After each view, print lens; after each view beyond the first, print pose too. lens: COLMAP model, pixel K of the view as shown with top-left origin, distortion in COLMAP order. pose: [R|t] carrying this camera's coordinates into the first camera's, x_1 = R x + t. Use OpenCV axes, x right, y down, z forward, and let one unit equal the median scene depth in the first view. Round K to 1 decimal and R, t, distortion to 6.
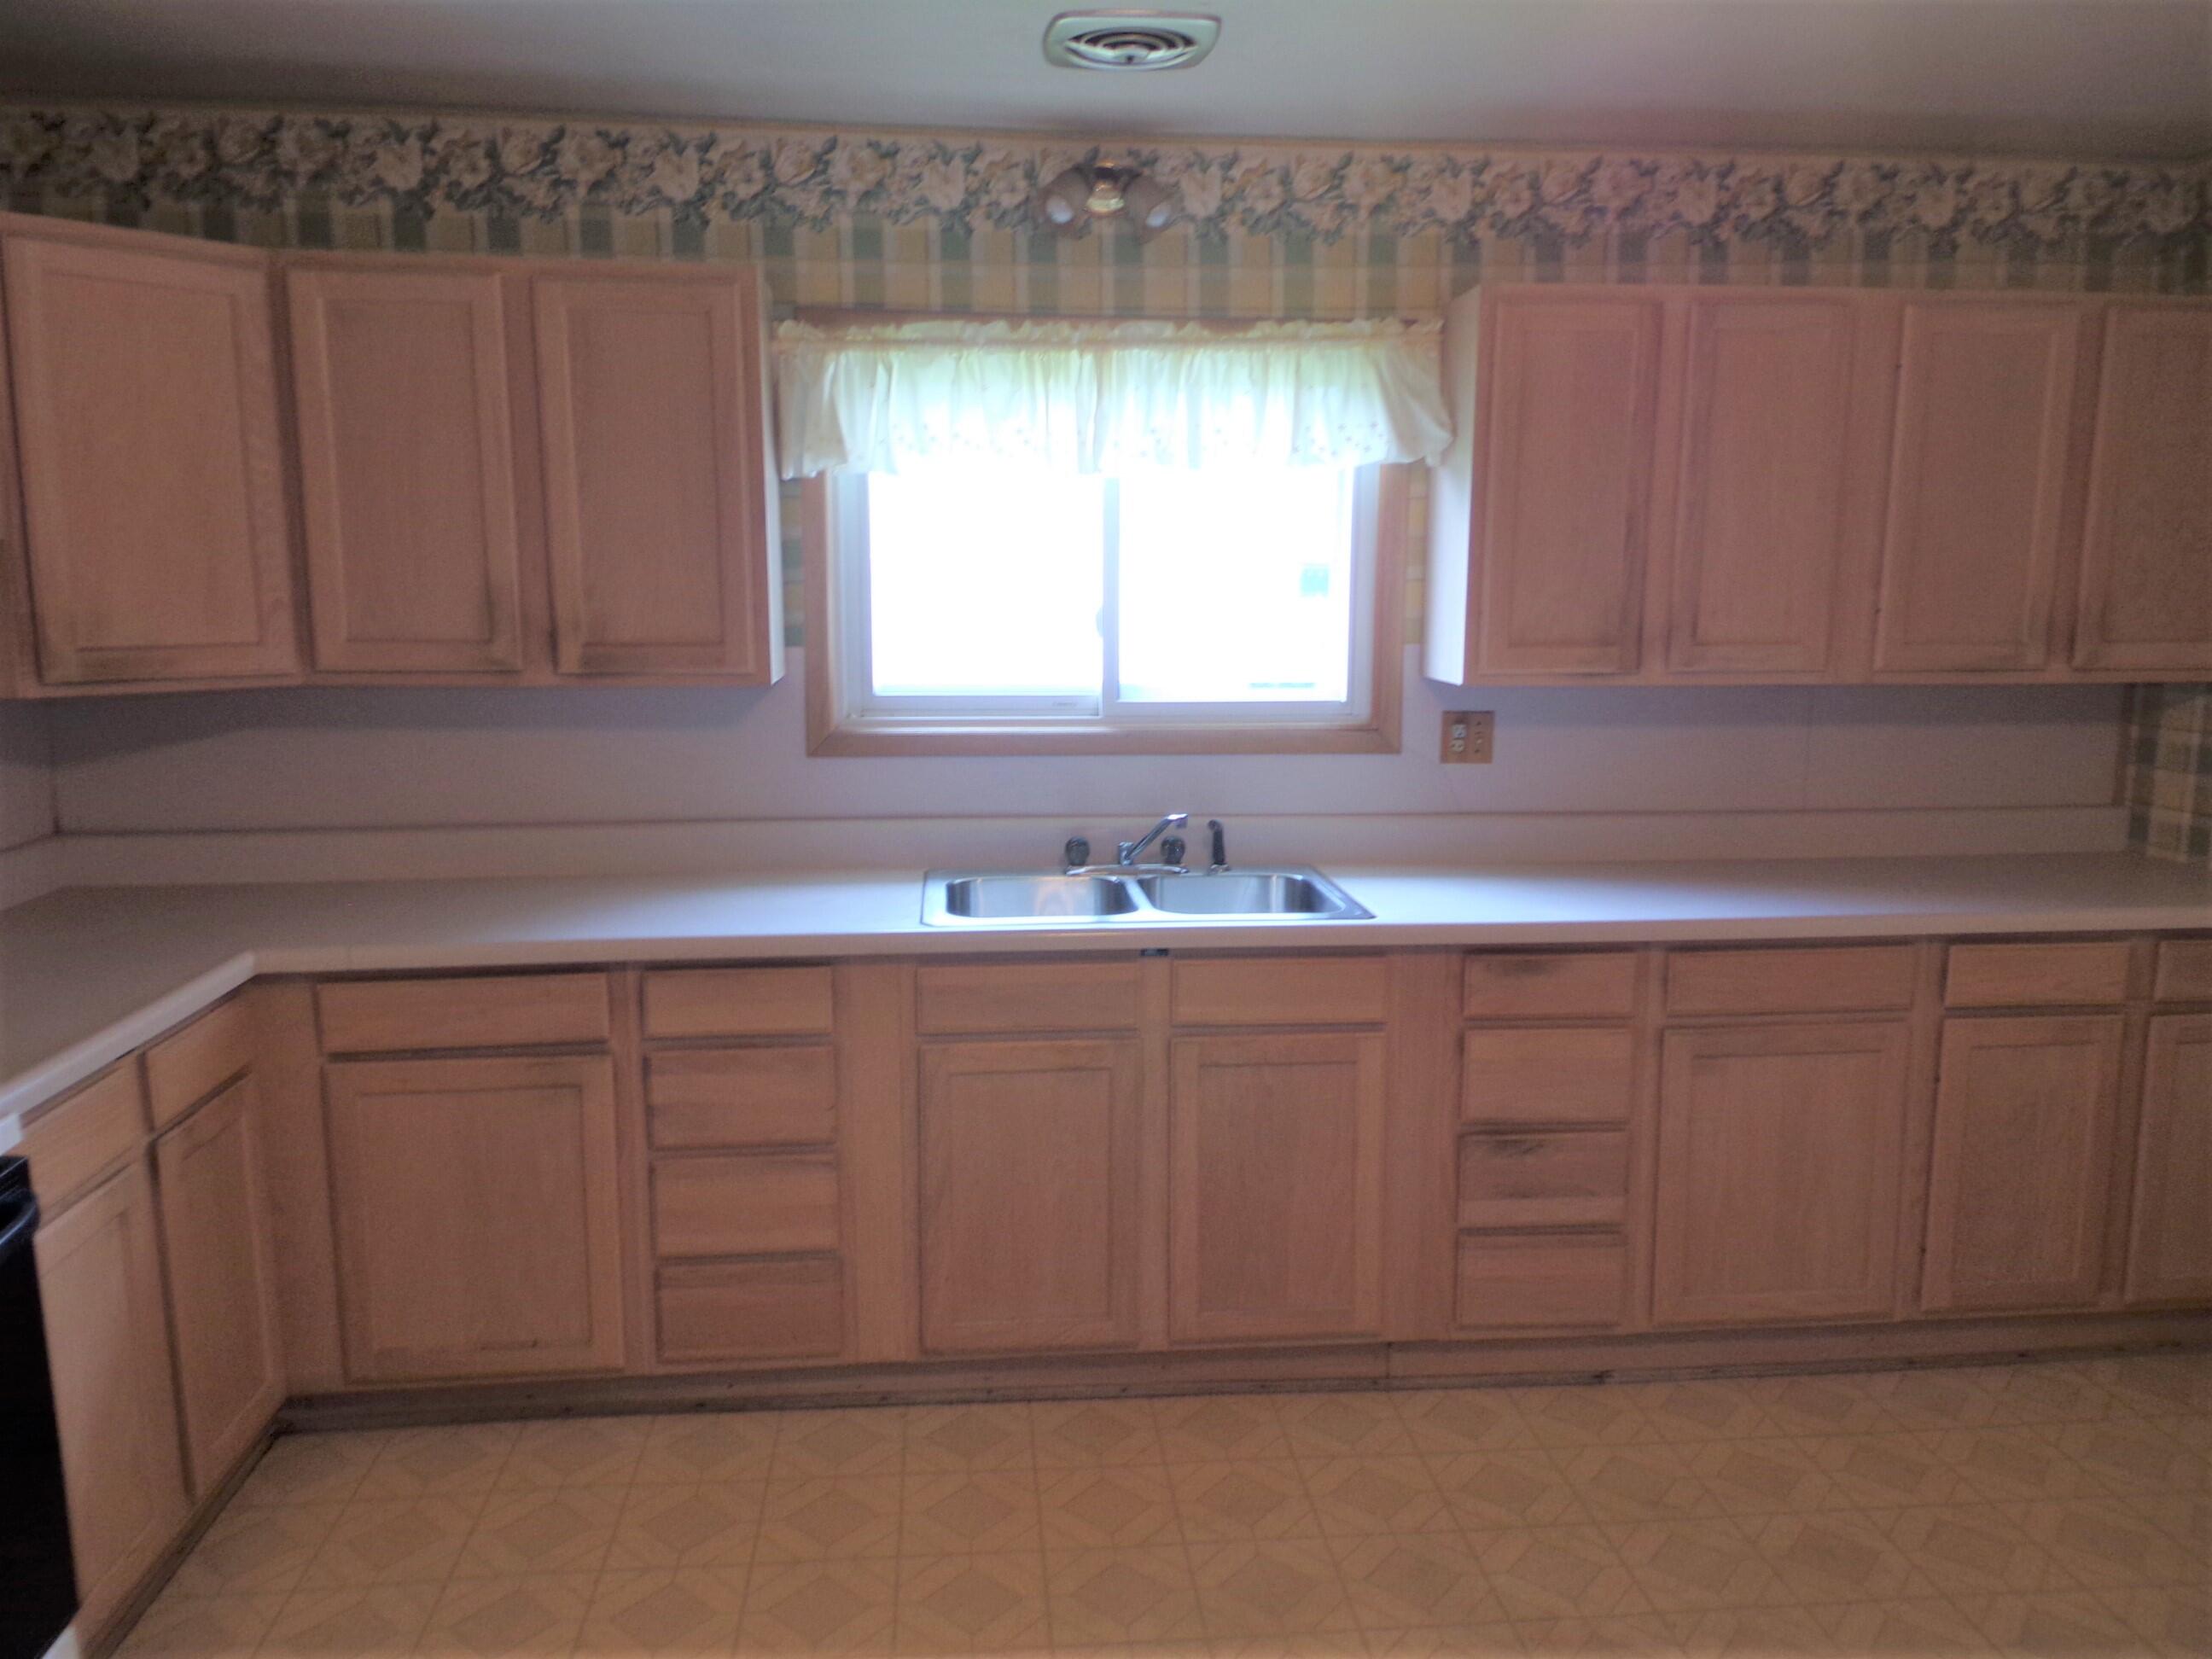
lens RADIAL K [[1549.5, 0, 1096.1], [0, 1549.5, 818.8], [0, 0, 1]] dist [0.087866, -0.092273]
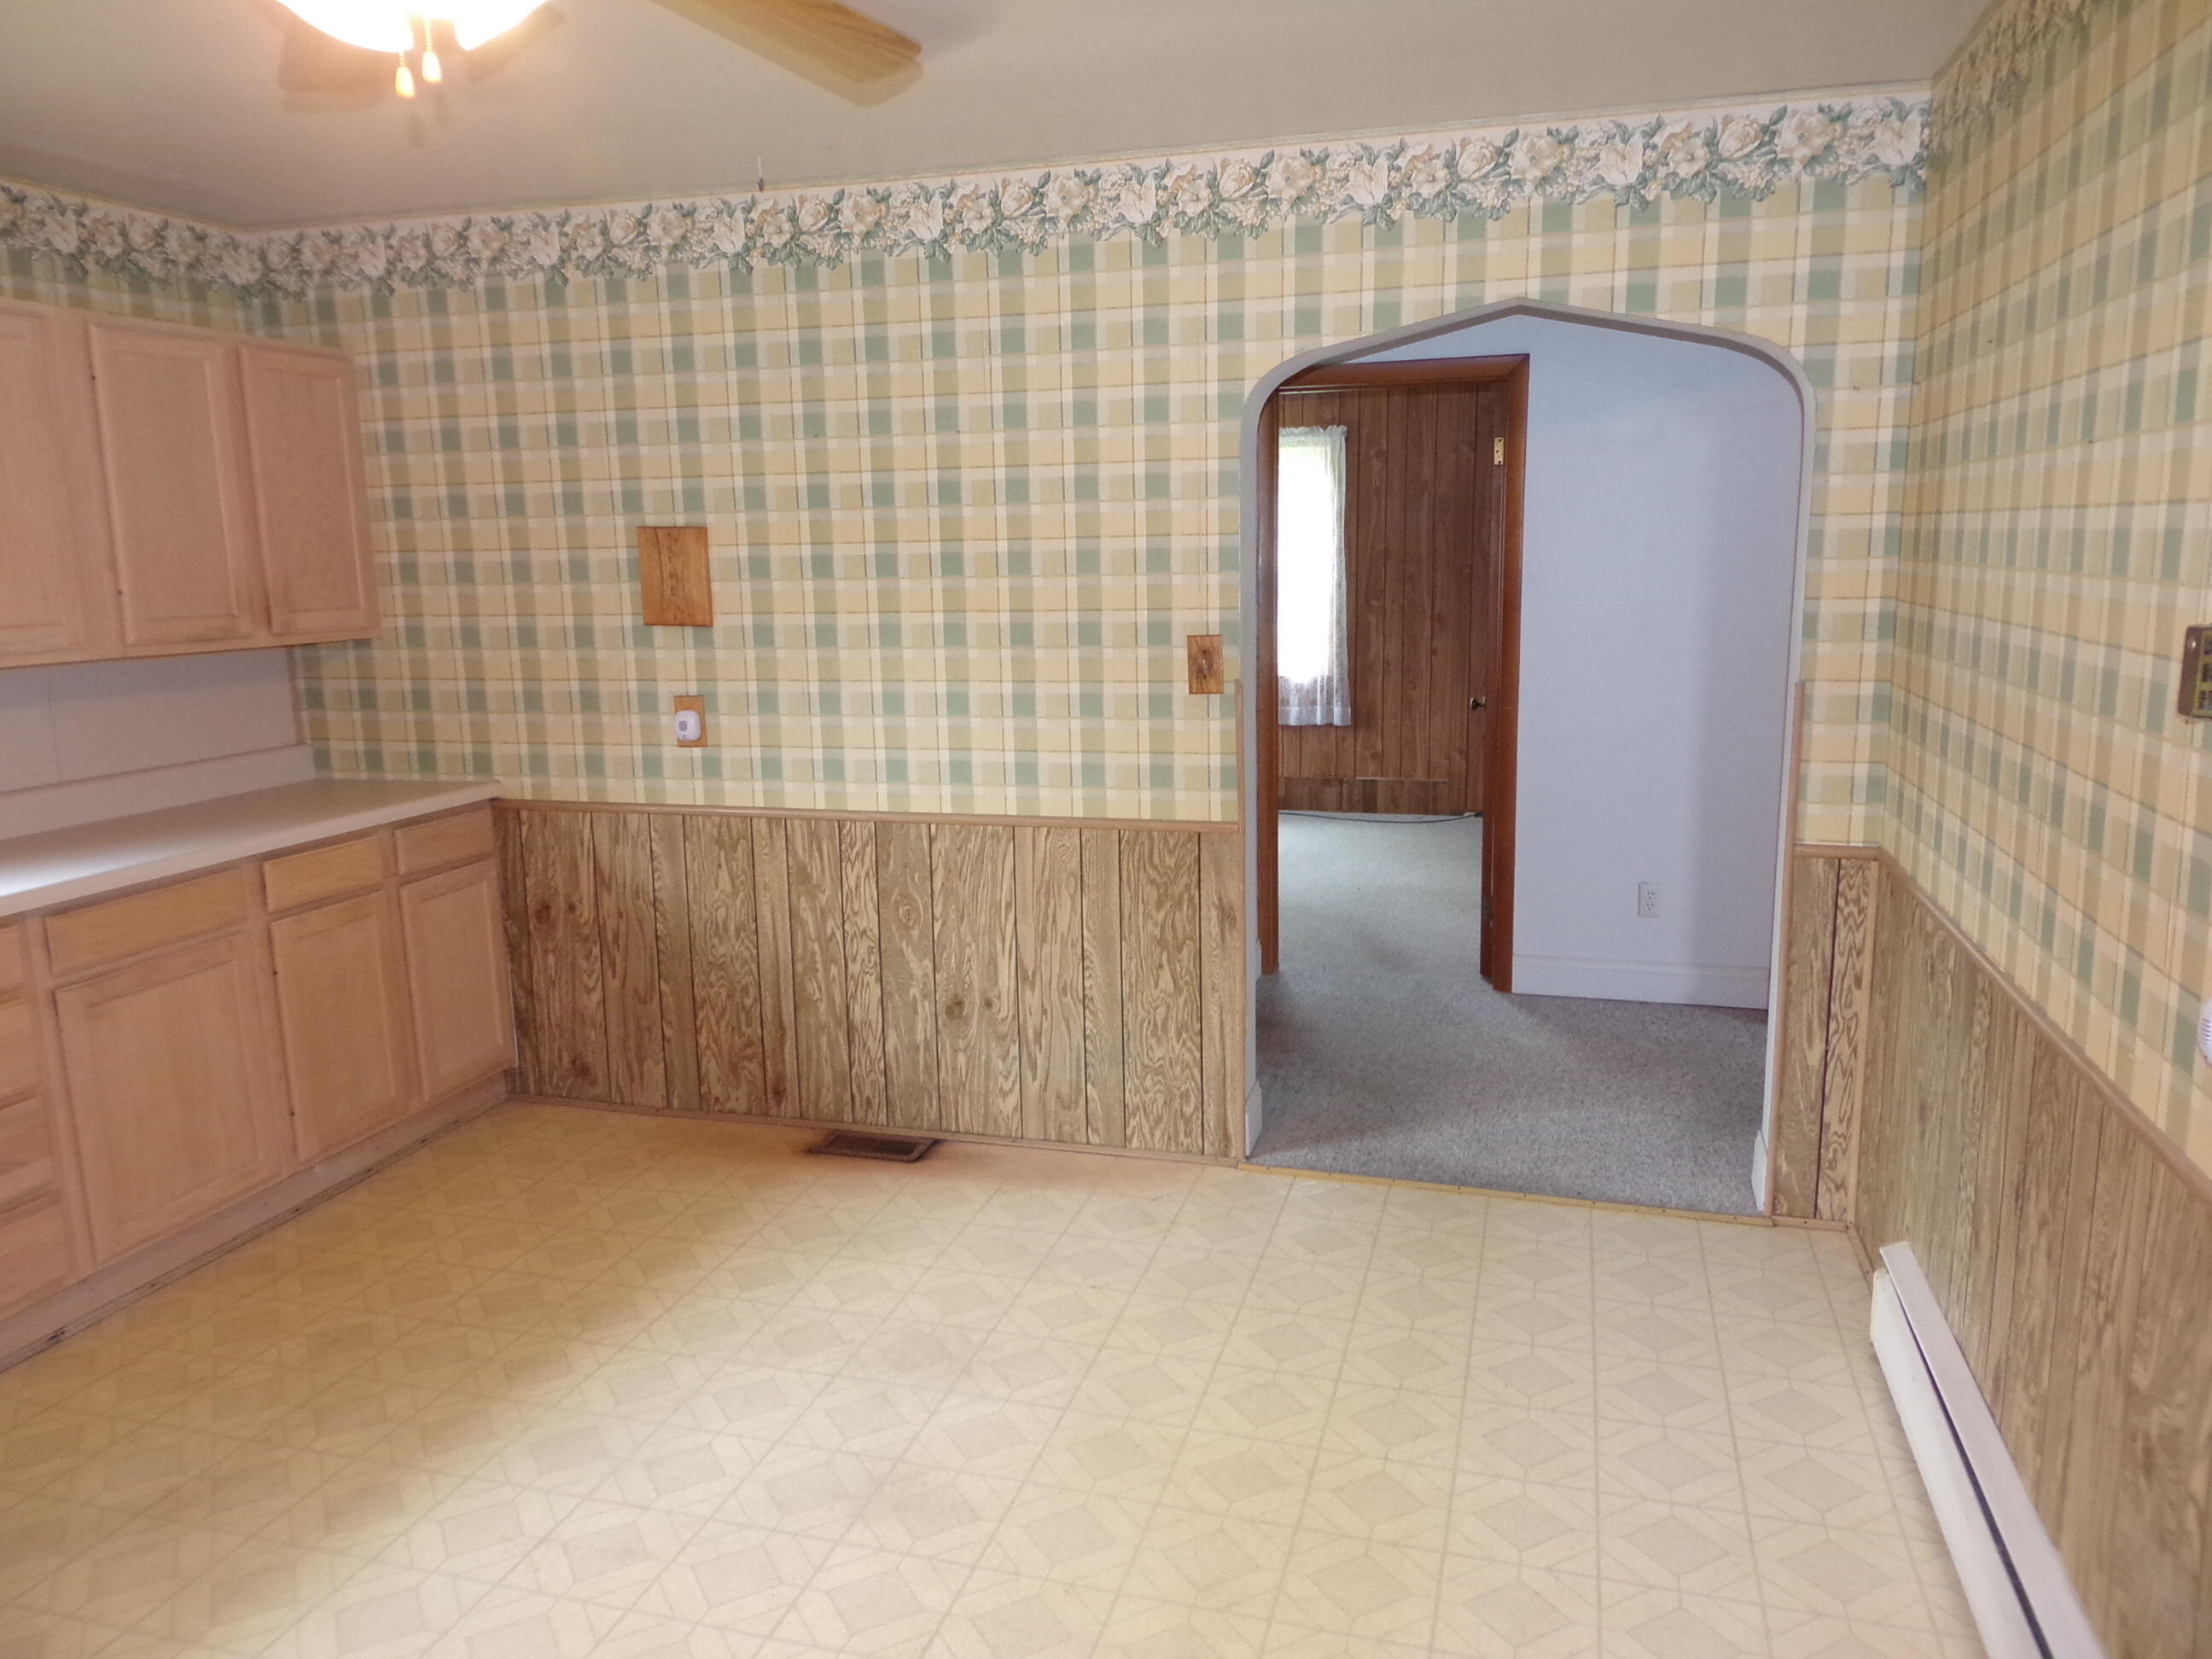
lens RADIAL K [[1564.0, 0, 1104.8], [0, 1564.0, 804.4], [0, 0, 1]] dist [-0.000367, -0.031851]
pose [[0.378294, -0.154486, 0.912704, -0.287037], [0.160915, 0.981939, 0.099510, 0.020302], [-0.911592, 0.109224, 0.396320, -0.066945]]
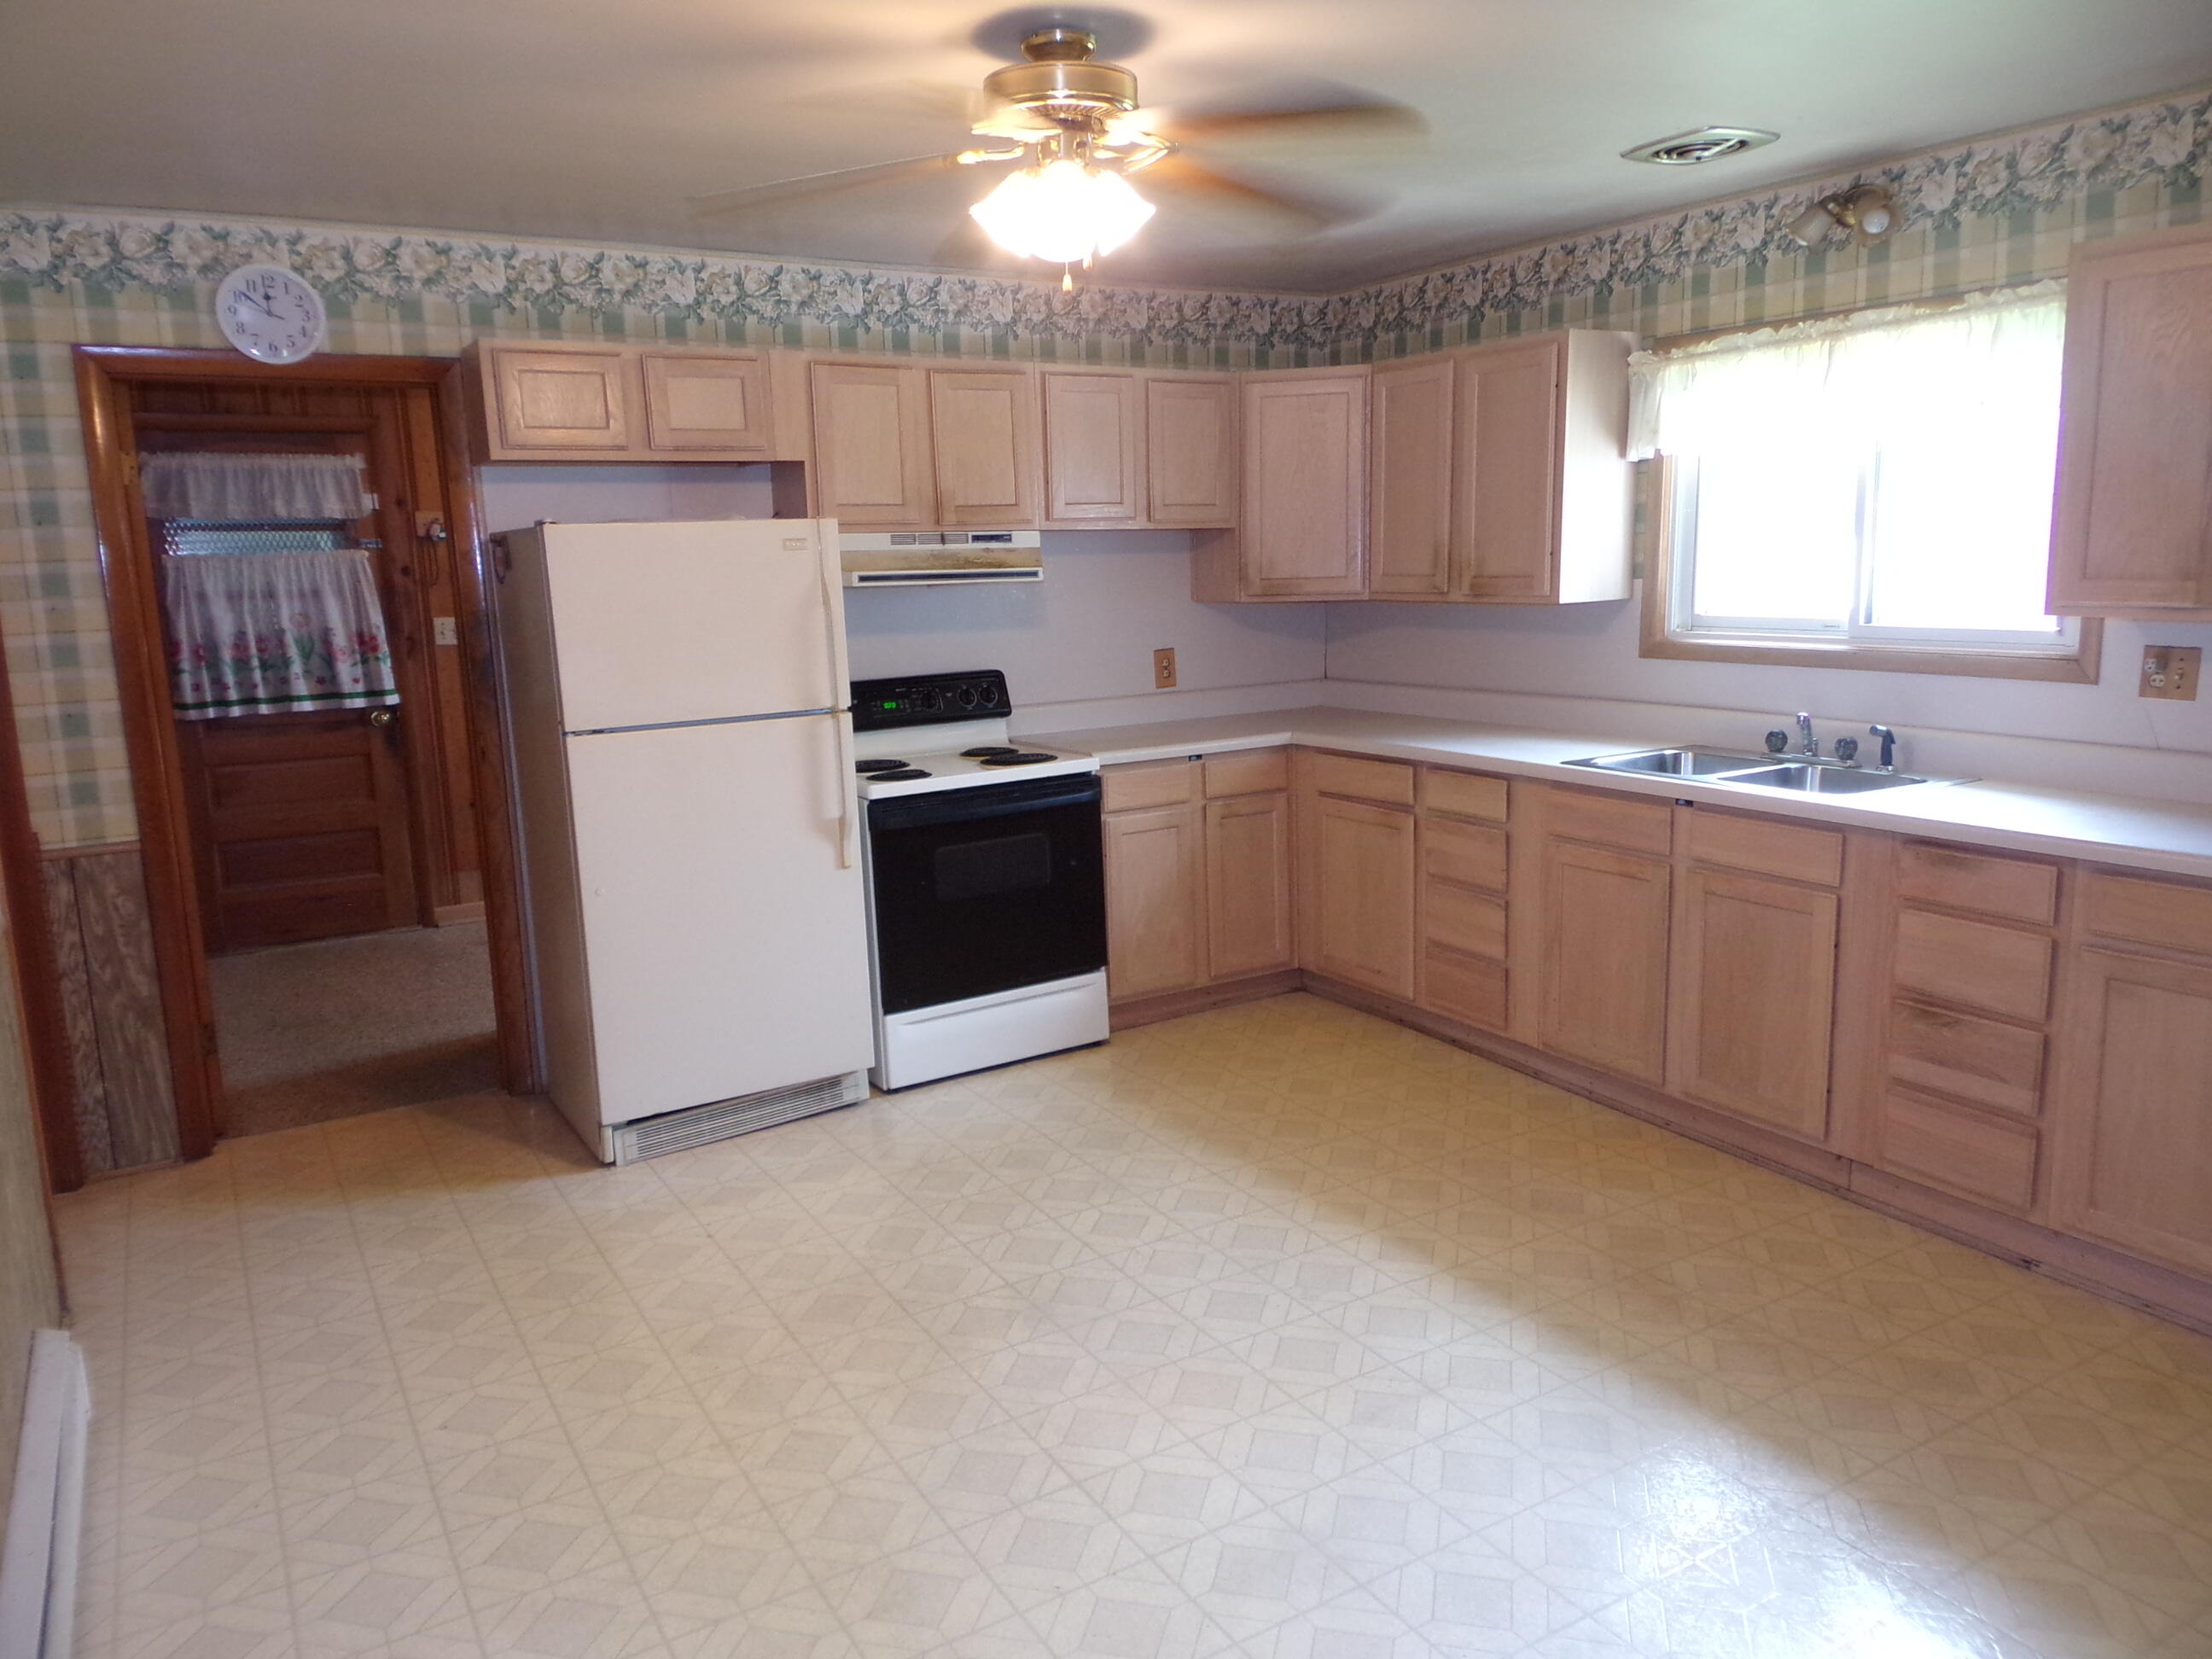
lens RADIAL K [[1549.5, 0, 1096.1], [0, 1549.5, 818.8], [0, 0, 1]] dist [0.087866, -0.092273]
pose [[0.424767, 0.143062, -0.893927, 0.952820], [-0.114558, 0.987991, 0.103681, 0.015233], [0.898025, 0.058367, 0.436055, -0.058480]]
